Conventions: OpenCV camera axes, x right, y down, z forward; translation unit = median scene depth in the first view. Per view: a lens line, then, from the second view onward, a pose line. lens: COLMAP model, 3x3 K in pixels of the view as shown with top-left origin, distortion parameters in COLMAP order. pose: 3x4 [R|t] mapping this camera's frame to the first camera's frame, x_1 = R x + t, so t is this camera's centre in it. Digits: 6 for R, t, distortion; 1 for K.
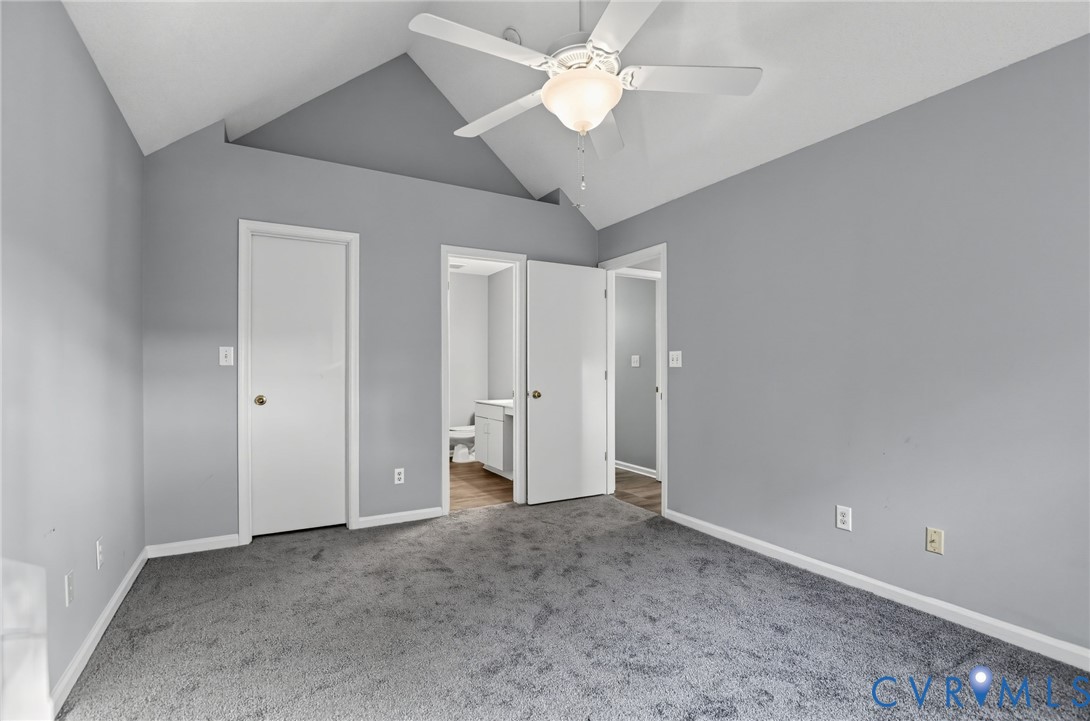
lens RADIAL K [[506.6, 0, 543.5], [0, 506.6, 361.8], [0, 0, 1]] dist [-0.022646, 0.001776]
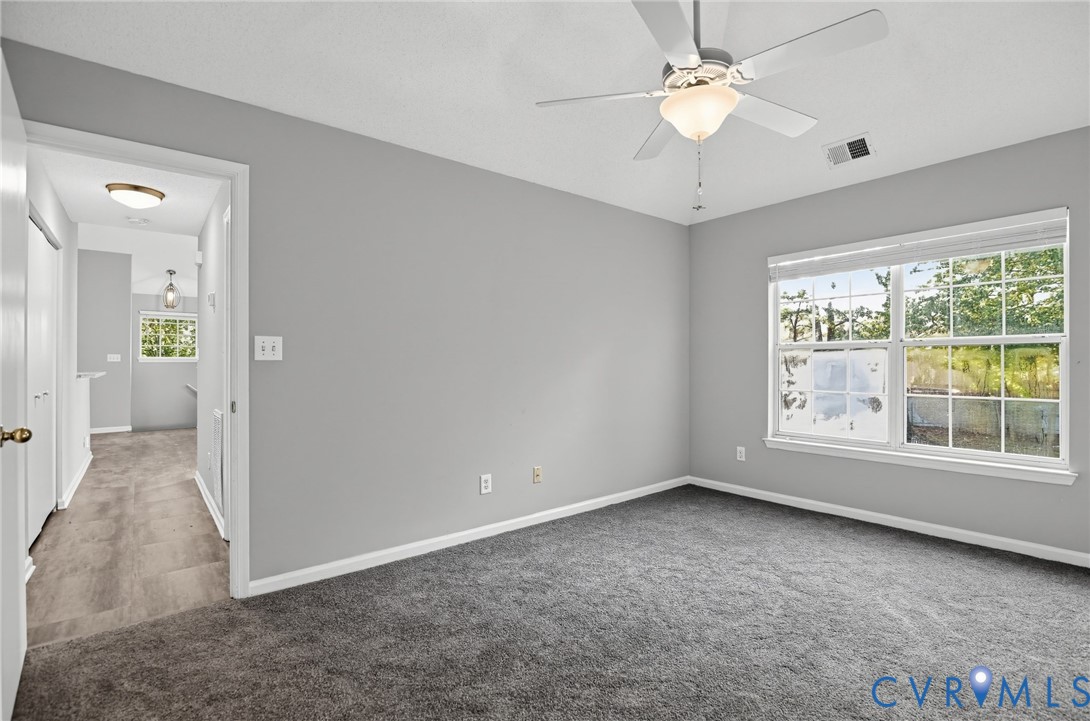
lens RADIAL K [[506.6, 0, 543.9], [0, 506.6, 360.4], [0, 0, 1]] dist [-0.022646, 0.001776]
pose [[-0.153354, 0.002169, 0.988169, -0.457291], [-0.007388, 0.999967, -0.003341, 0.010323], [-0.988144, -0.007813, -0.153333, 0.753655]]
